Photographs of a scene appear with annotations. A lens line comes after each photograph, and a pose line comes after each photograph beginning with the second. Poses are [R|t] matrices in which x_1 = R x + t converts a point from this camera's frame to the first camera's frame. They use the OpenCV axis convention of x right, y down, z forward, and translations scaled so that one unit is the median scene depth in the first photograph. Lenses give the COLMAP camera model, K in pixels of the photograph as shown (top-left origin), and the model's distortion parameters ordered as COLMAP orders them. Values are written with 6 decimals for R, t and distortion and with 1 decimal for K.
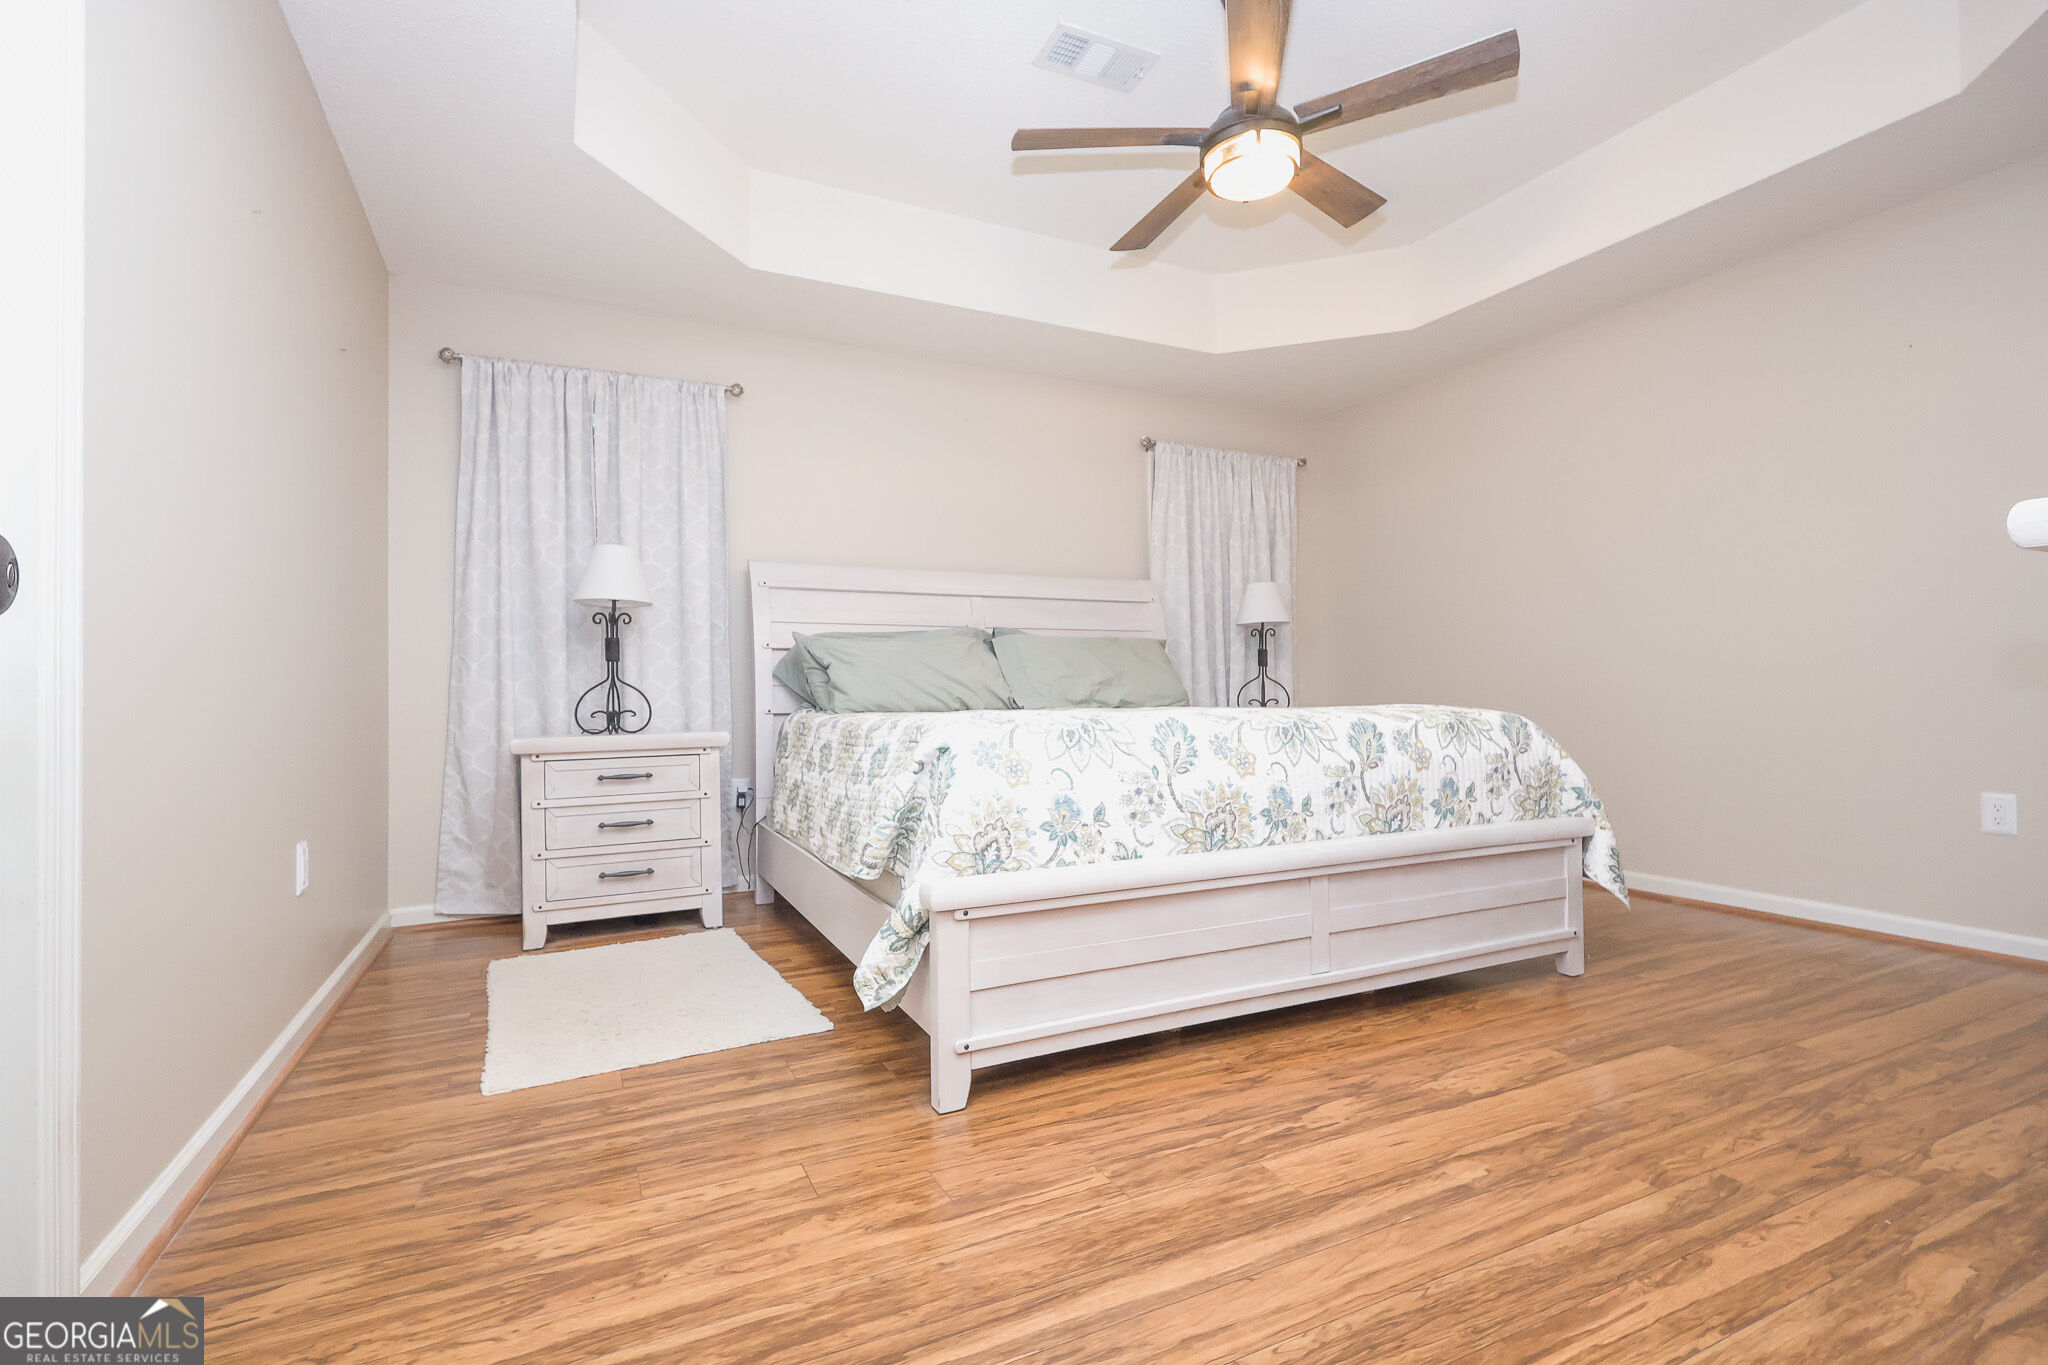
lens RADIAL K [[944.3, 0, 1022.7], [0, 944.3, 676.0], [0, 0, 1]] dist [-0.002816, 0.001319]
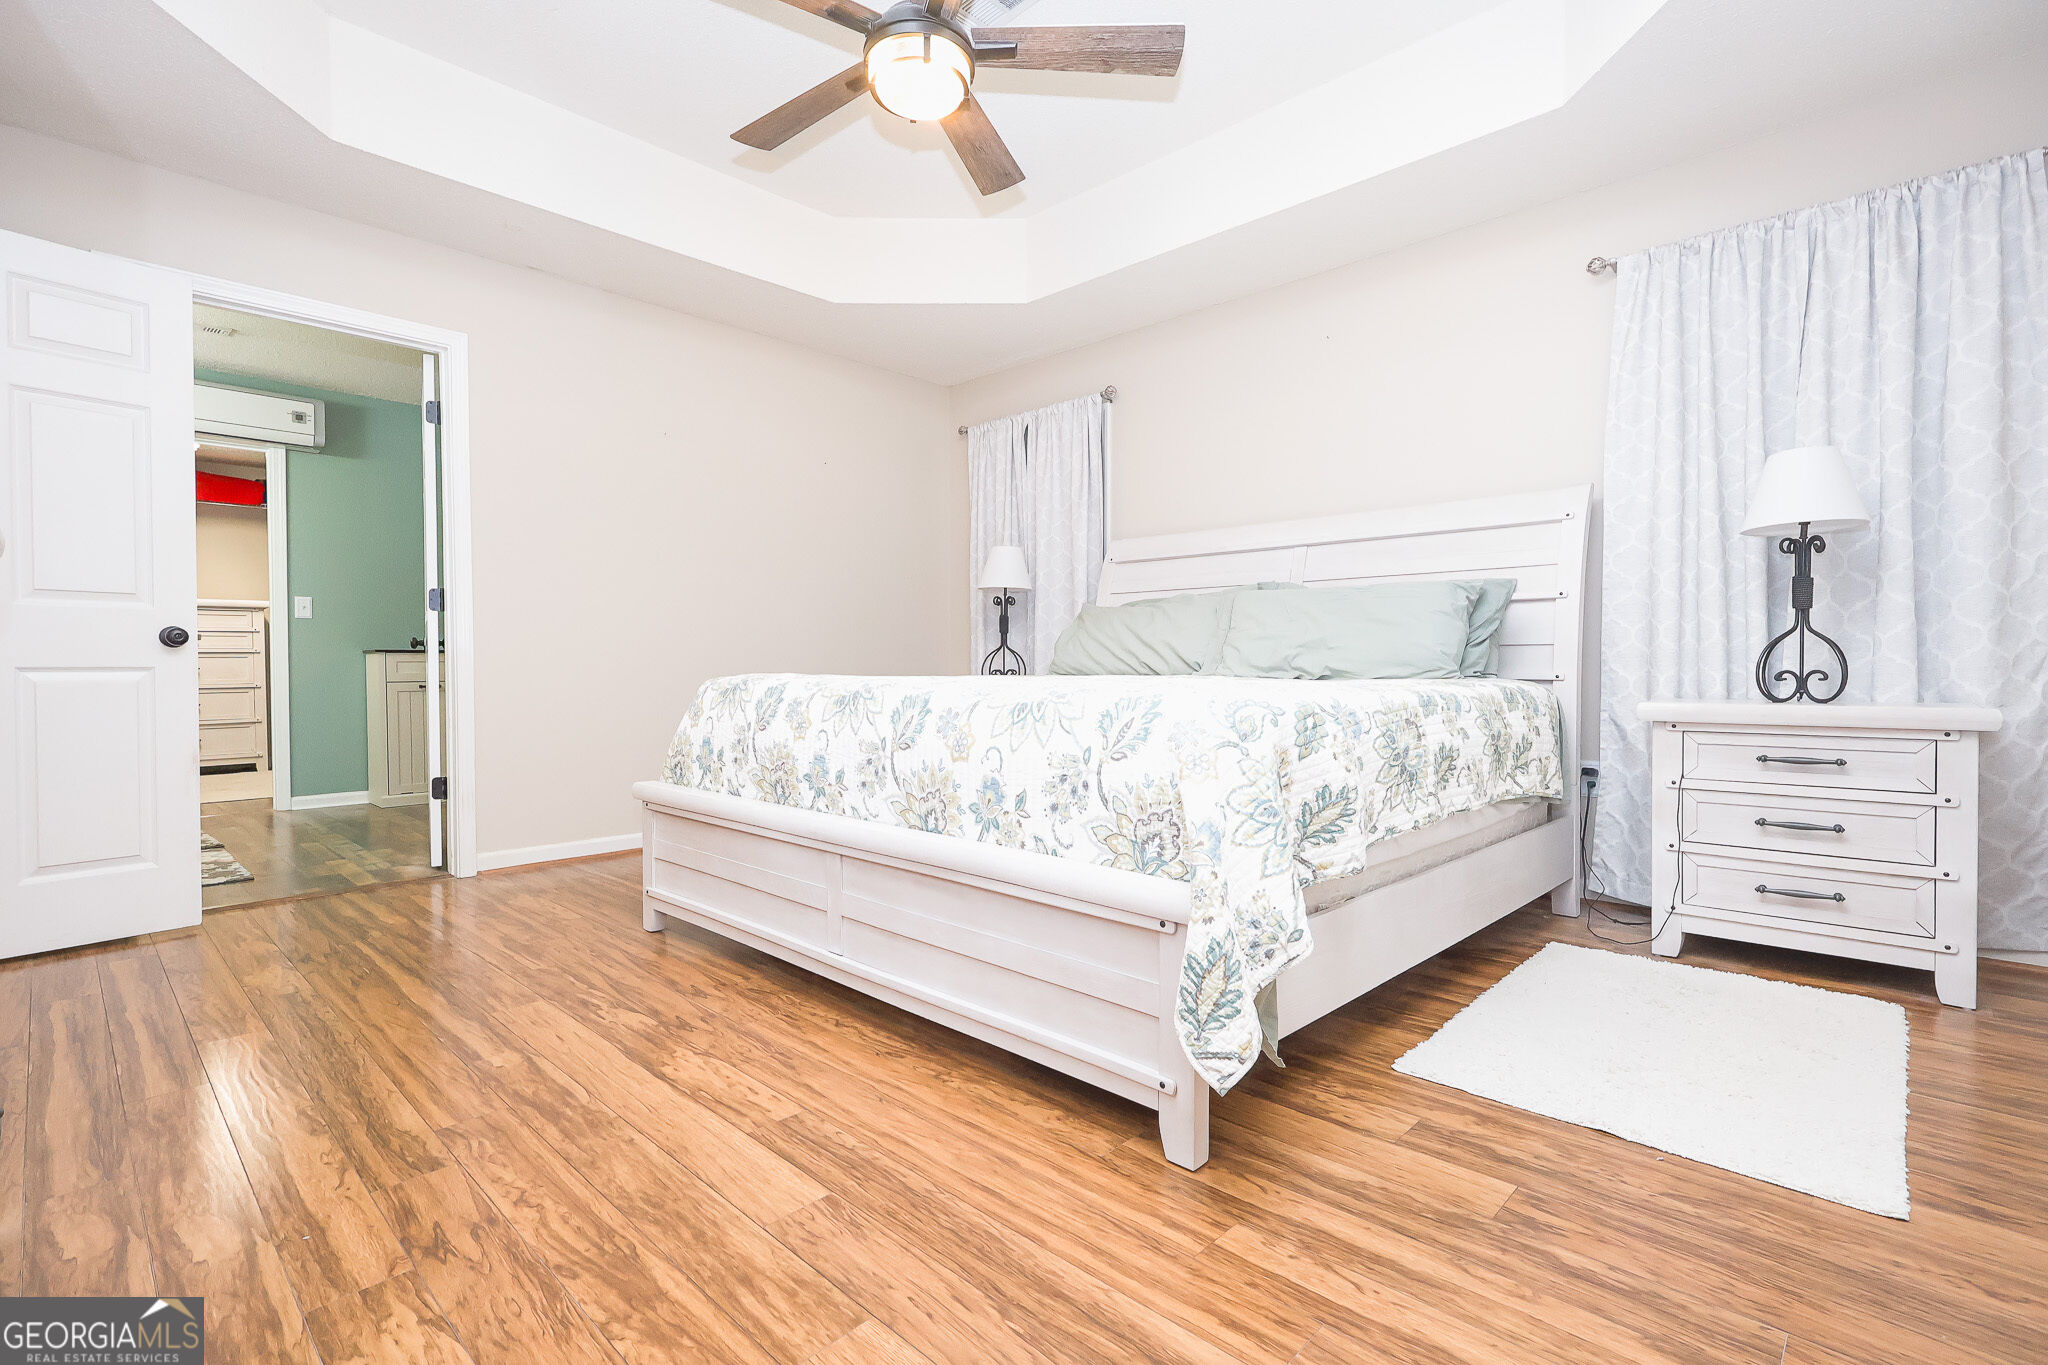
lens RADIAL K [[944.3, 0, 1022.6], [0, 944.3, 671.7], [0, 0, 1]] dist [-0.002816, 0.001319]
pose [[0.341159, 0.018741, -0.939819, 1.361969], [0.017909, 0.999490, 0.026431, 0.007837], [0.939835, -0.025849, 0.340649, 0.917863]]
